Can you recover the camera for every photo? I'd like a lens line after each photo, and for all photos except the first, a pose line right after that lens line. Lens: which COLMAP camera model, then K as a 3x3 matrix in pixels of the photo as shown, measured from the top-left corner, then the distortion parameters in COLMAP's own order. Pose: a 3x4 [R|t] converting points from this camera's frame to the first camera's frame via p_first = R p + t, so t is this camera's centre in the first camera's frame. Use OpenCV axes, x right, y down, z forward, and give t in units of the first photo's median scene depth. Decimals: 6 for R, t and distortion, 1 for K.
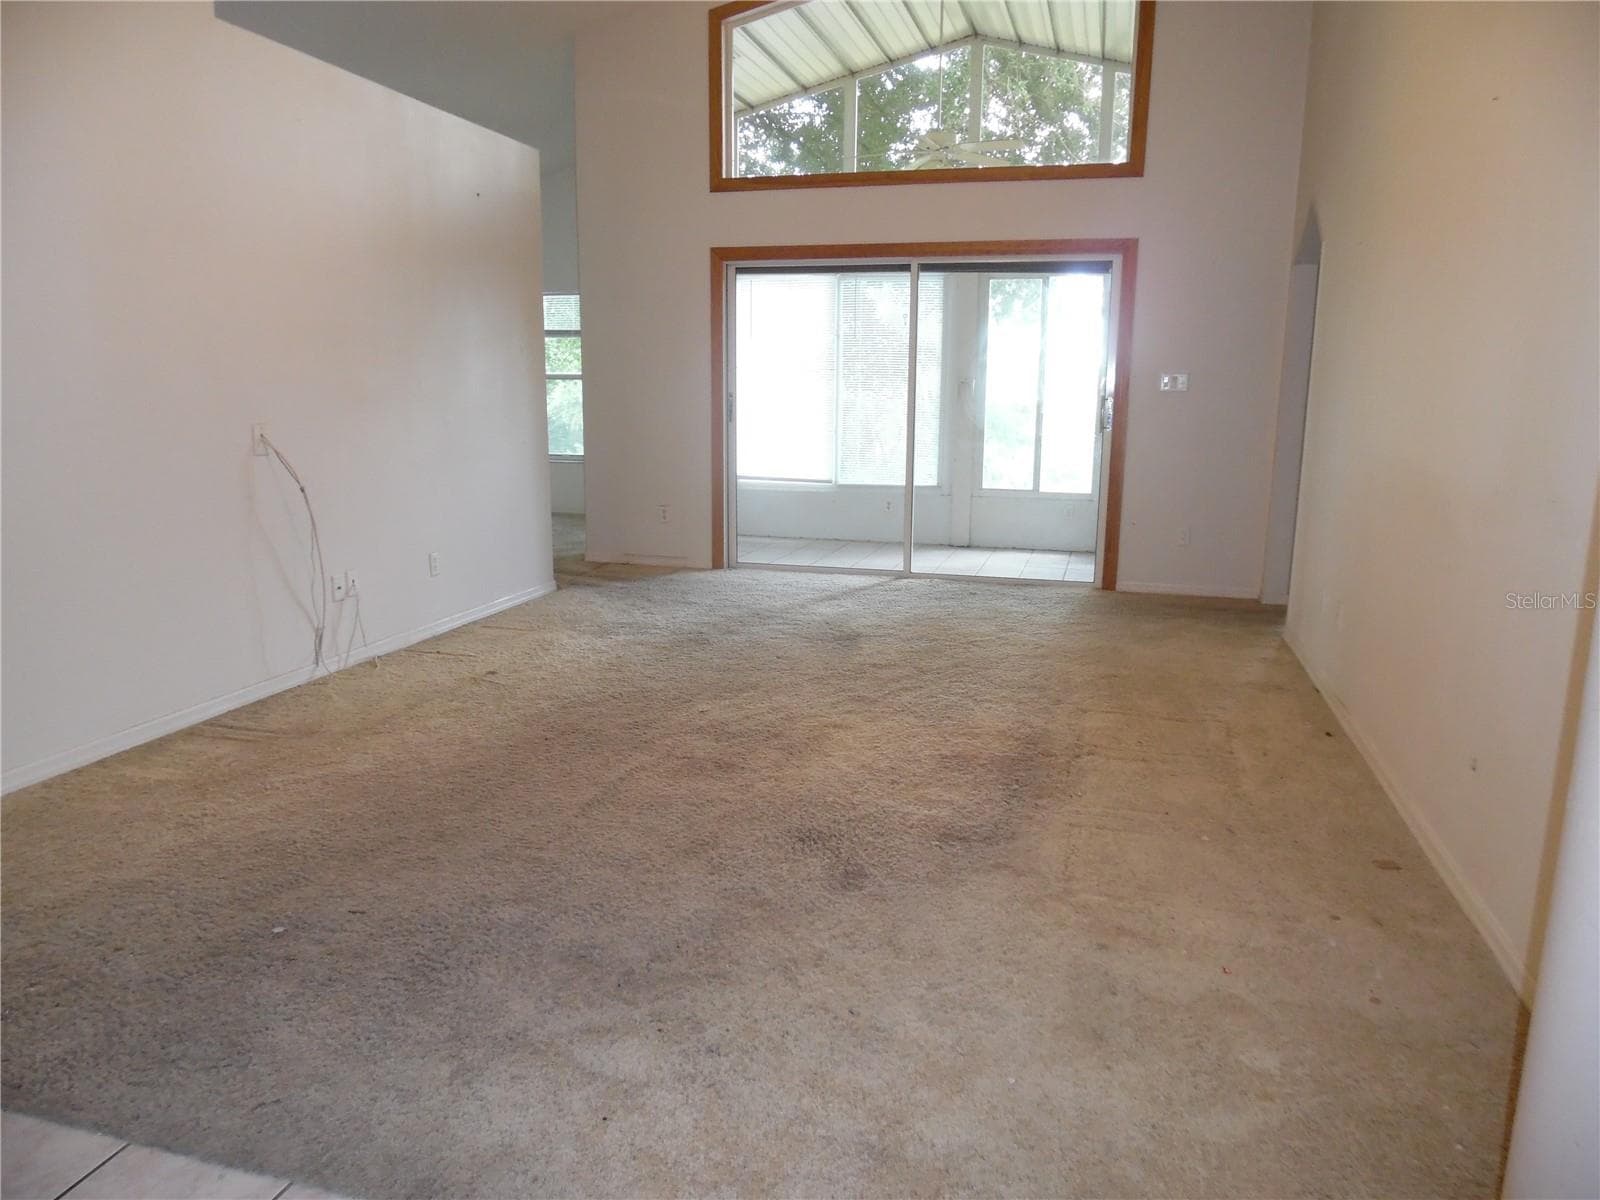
lens RADIAL K [[1110.4, 0, 800.4], [0, 1110.4, 645.6], [0, 0, 1]] dist [-0.030485, 0.000797]
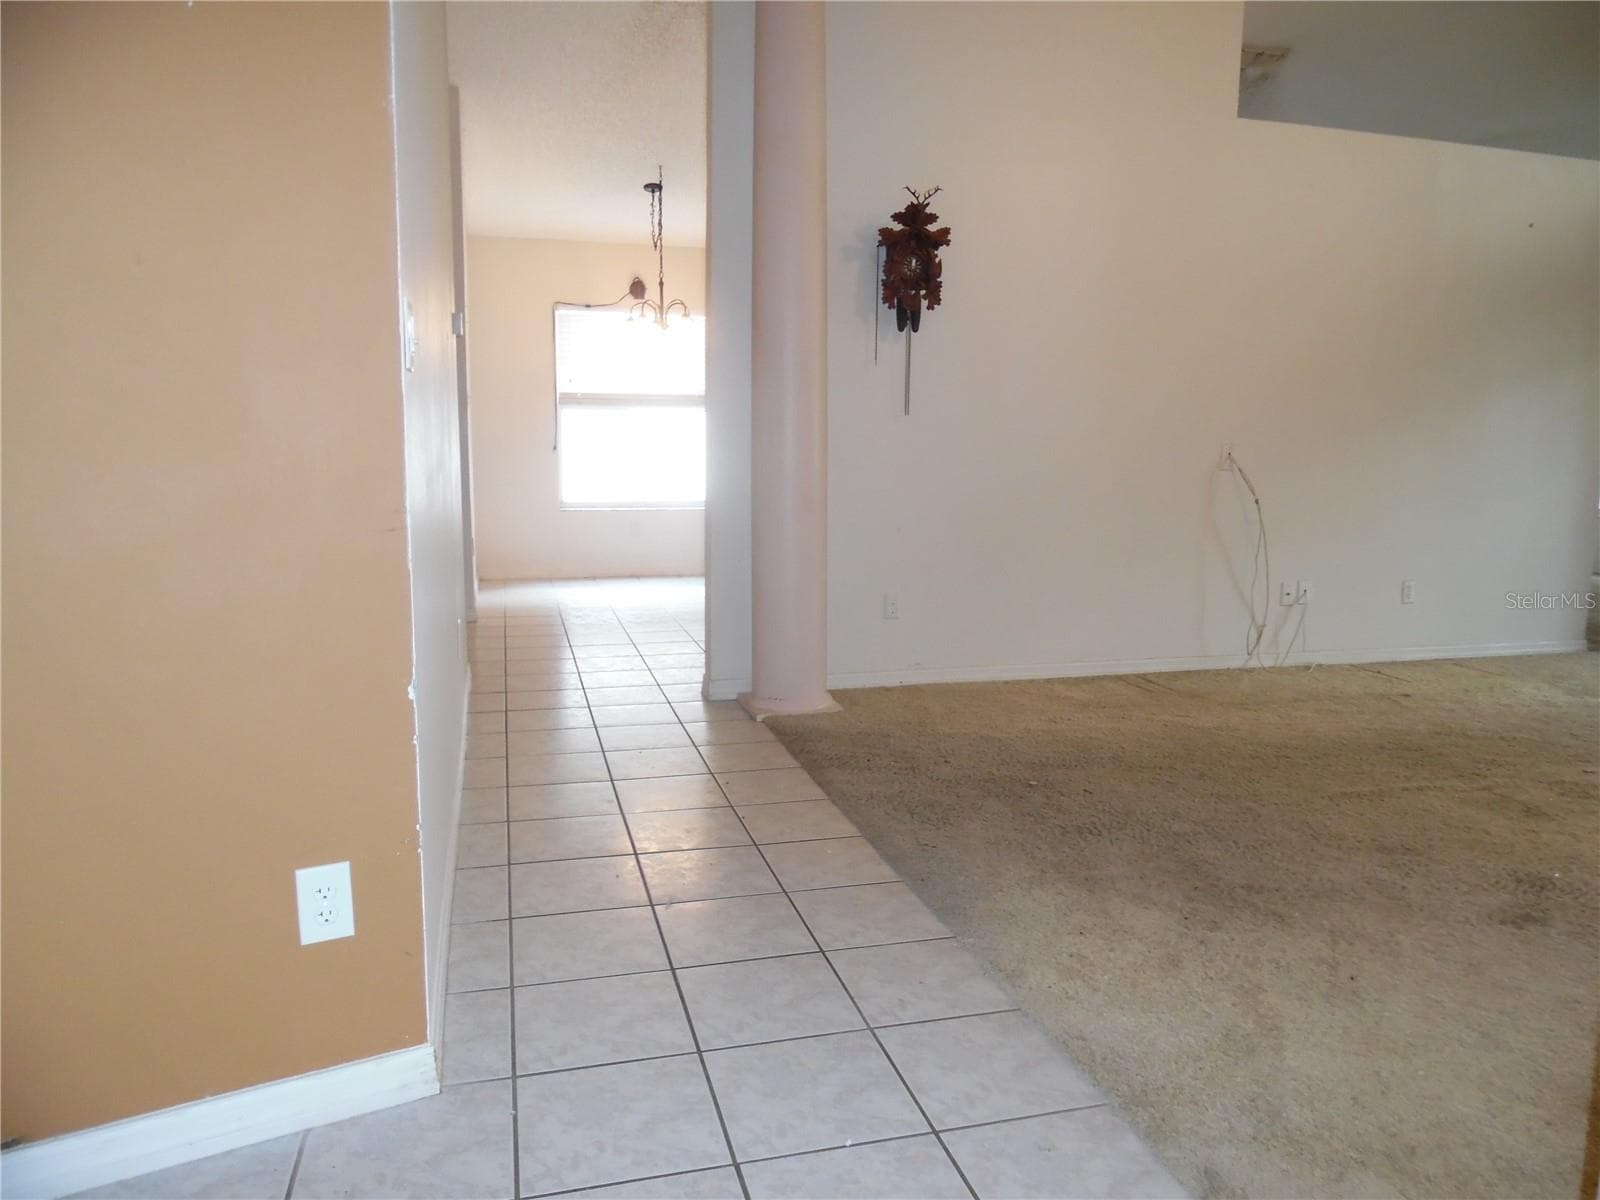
lens RADIAL K [[1121.9, 0, 800.0], [0, 1121.9, 600.0], [0, 0, 1]] dist [0.025874, -0.004287]
pose [[0.510353, 0.128720, -0.850277, 0.392573], [-0.216336, 0.976154, 0.017926, 0.052337], [0.832309, 0.174797, 0.526030, -0.017892]]
